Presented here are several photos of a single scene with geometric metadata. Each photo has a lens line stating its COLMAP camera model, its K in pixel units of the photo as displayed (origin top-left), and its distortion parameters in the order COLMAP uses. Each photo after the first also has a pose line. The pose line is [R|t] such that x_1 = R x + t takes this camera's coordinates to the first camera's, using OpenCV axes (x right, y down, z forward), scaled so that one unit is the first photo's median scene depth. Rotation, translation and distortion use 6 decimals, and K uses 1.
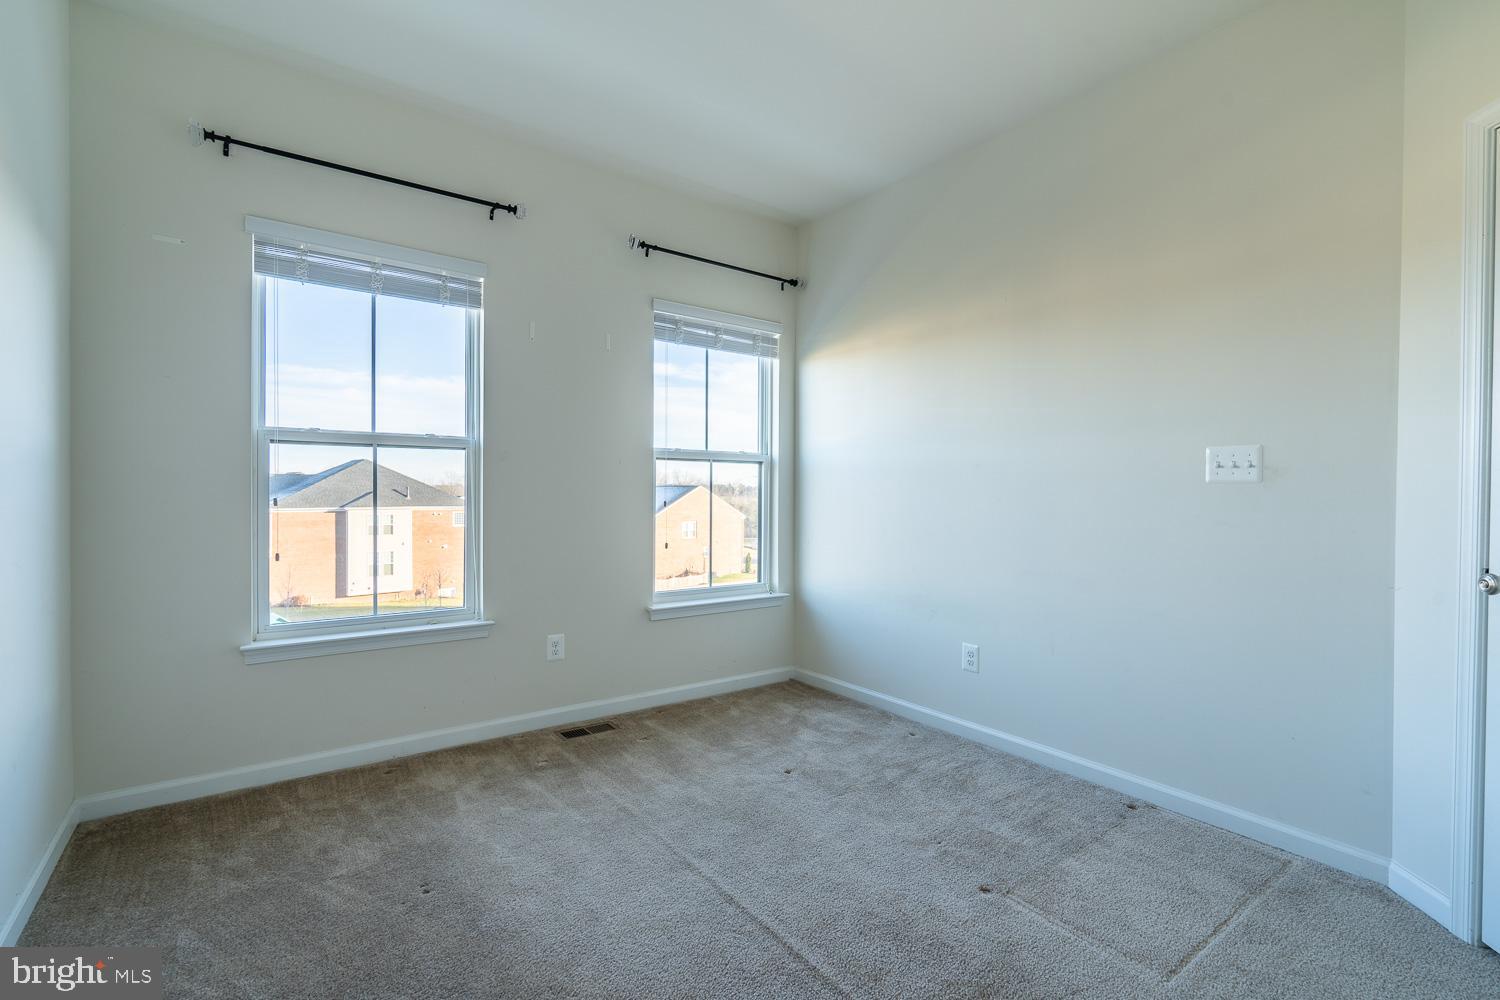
lens RADIAL K [[673.6, 0, 758.0], [0, 673.6, 498.8], [0, 0, 1]] dist [-0.001508, 0.000301]
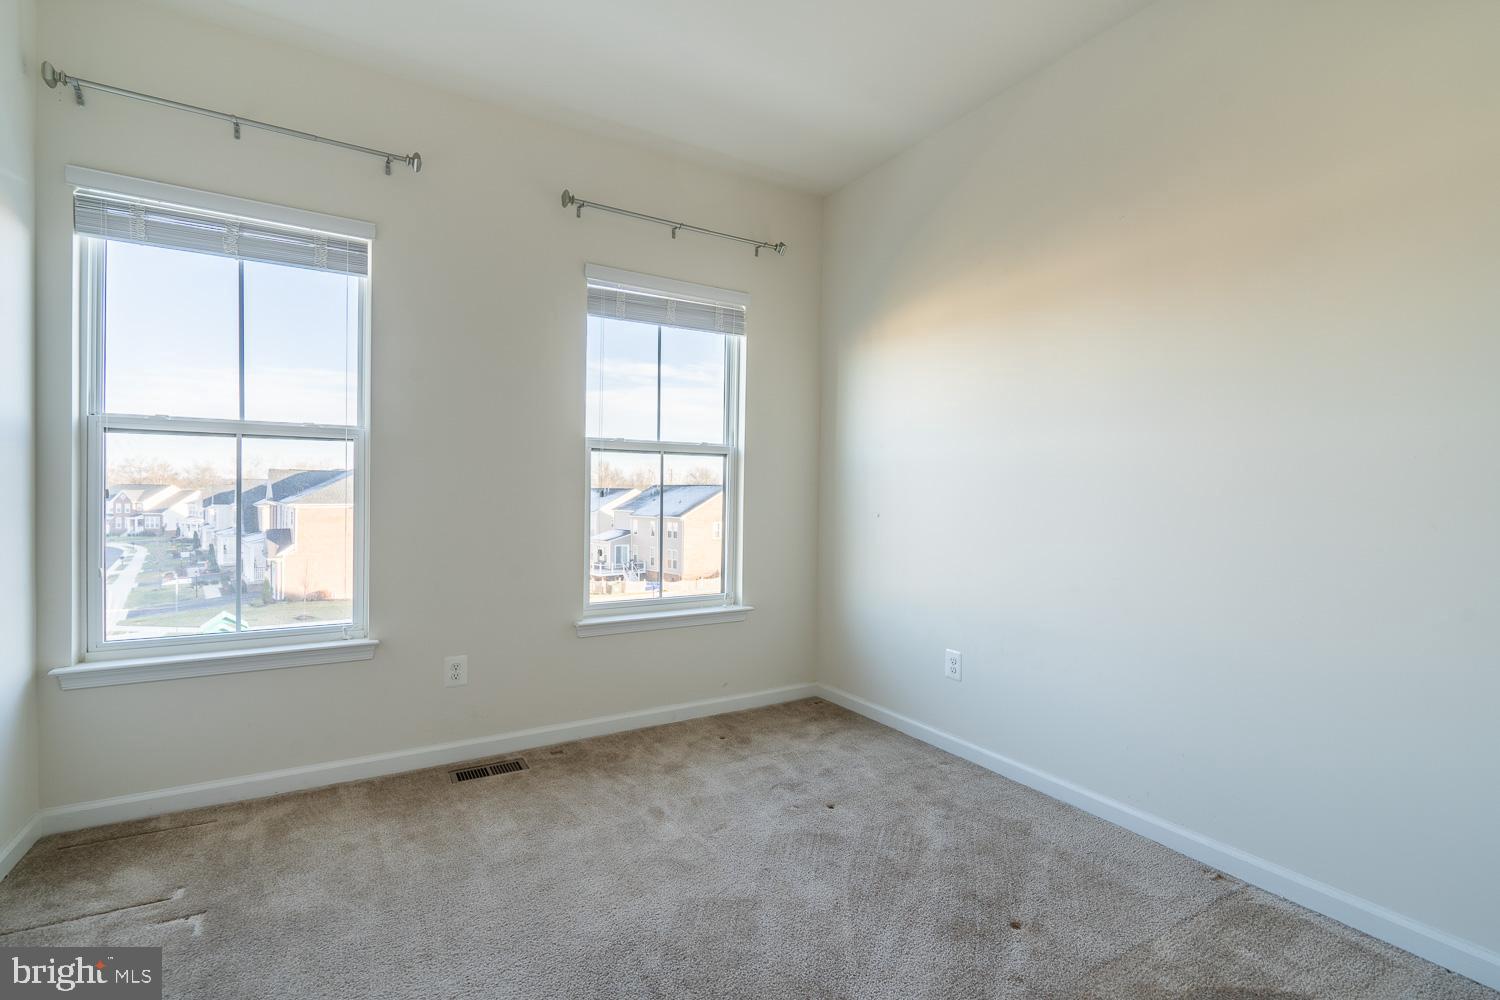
lens RADIAL K [[719.6, 0, 753.9], [0, 719.6, 498.3], [0, 0, 1]] dist [0.027608, -0.001702]
pose [[0.997538, -0.001256, -0.070122, 0.123815], [0.001318, 0.999999, 0.000842, 0.001188], [0.070120, -0.000933, 0.997538, 0.091517]]
